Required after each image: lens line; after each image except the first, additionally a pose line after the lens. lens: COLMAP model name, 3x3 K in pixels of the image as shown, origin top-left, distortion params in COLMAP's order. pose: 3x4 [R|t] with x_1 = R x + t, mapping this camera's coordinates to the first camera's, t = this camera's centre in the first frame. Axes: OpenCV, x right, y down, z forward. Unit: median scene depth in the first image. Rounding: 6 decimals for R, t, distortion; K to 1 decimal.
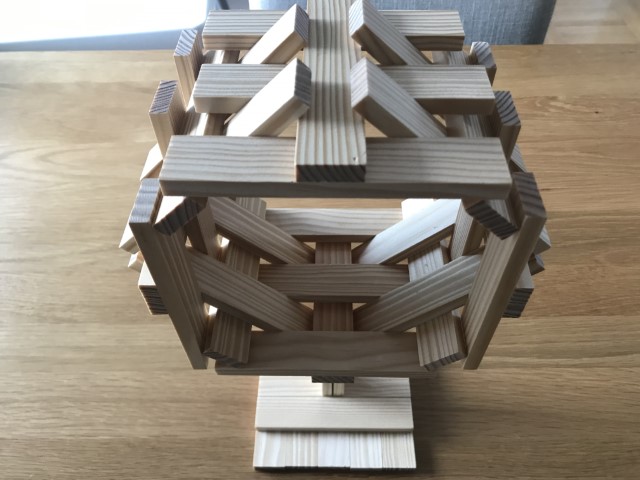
lens RADIAL K [[556.3, 0, 314.4], [0, 556.3, 228.6], [0, 0, 1]] dist [-0.003623, 0.002412]
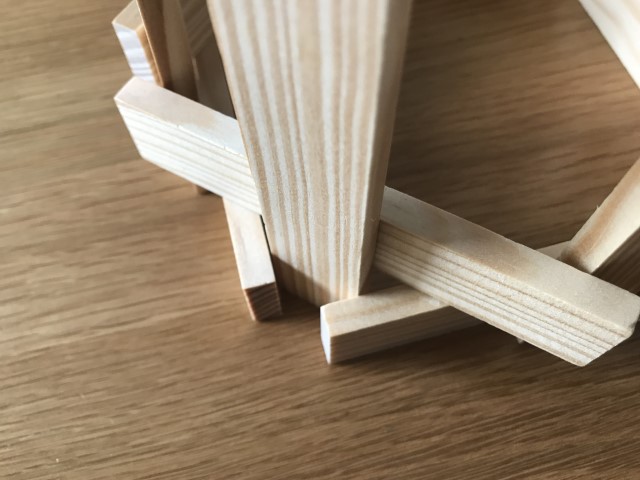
lens RADIAL K [[556.3, 0, 306.6], [0, 556.3, 237.3], [0, 0, 1]] dist [-0.003623, 0.002412]
pose [[0.968948, -0.217580, 0.117465, -0.314832], [0.187224, 0.955909, 0.226242, 0.257001], [-0.161511, -0.197225, 0.966963, 0.634544]]
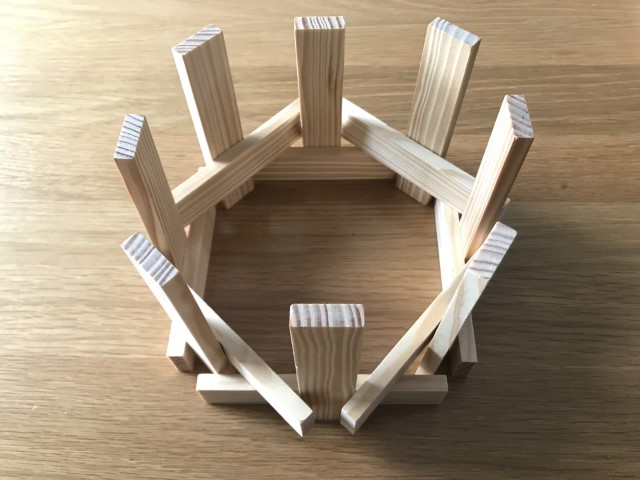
lens RADIAL K [[556.3, 0, 311.9], [0, 556.3, 231.5], [0, 0, 1]] dist [-0.003623, 0.002412]
pose [[0.999742, 0.019812, -0.011069, -0.152756], [-0.018015, 0.989440, 0.143818, 0.115423], [0.013802, -0.143581, 0.989542, 0.330367]]
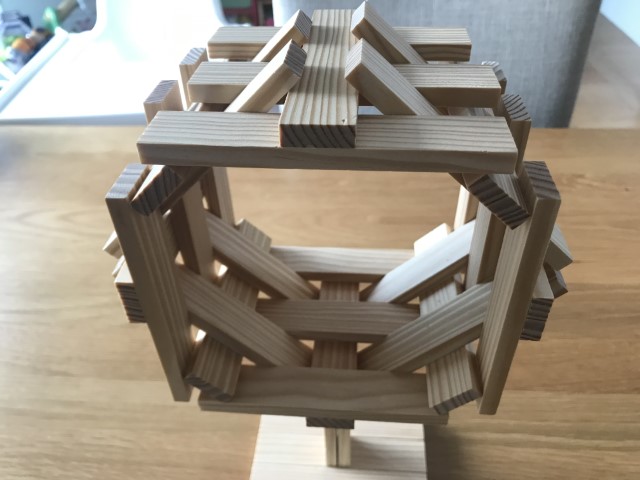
lens RADIAL K [[556.3, 0, 311.8], [0, 556.3, 223.5], [0, 0, 1]] dist [-0.003623, 0.002412]
pose [[0.997639, 0.029569, -0.061991, 0.034816], [-0.041305, 0.979417, -0.197575, 0.096179], [0.054873, 0.199669, 0.978326, 0.053502]]
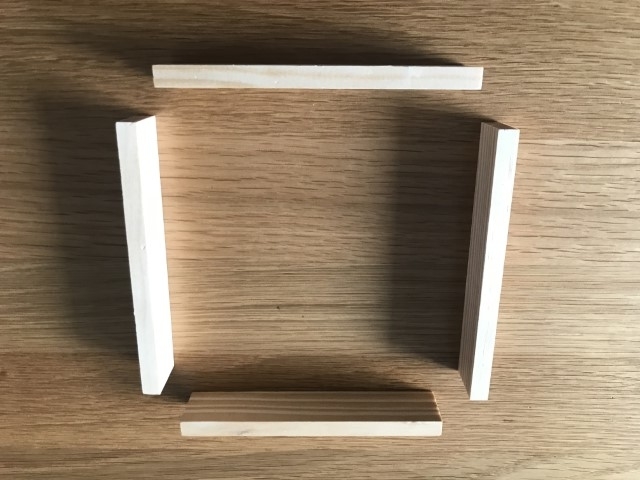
lens RADIAL K [[556.3, 0, 326.4], [0, 556.3, 243.8], [0, 0, 1]] dist [-0.003623, 0.002412]
pose [[-0.999660, -0.018479, 0.018405, -0.164409], [0.023902, -0.931485, 0.362995, 0.080321], [0.010436, 0.363311, 0.931609, 0.518198]]
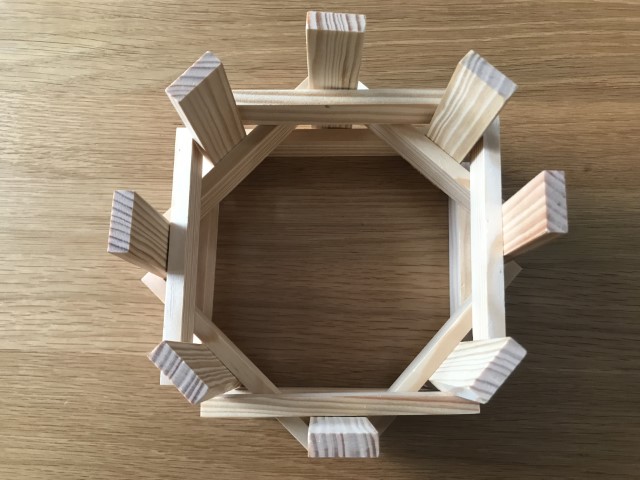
lens RADIAL K [[556.3, 0, 307.6], [0, 556.3, 237.0], [0, 0, 1]] dist [-0.003623, 0.002412]
pose [[0.999647, 0.026554, -0.000275, -0.176881], [-0.023090, 0.874250, 0.484927, -0.116704], [0.013117, -0.484750, 0.874554, 0.426007]]
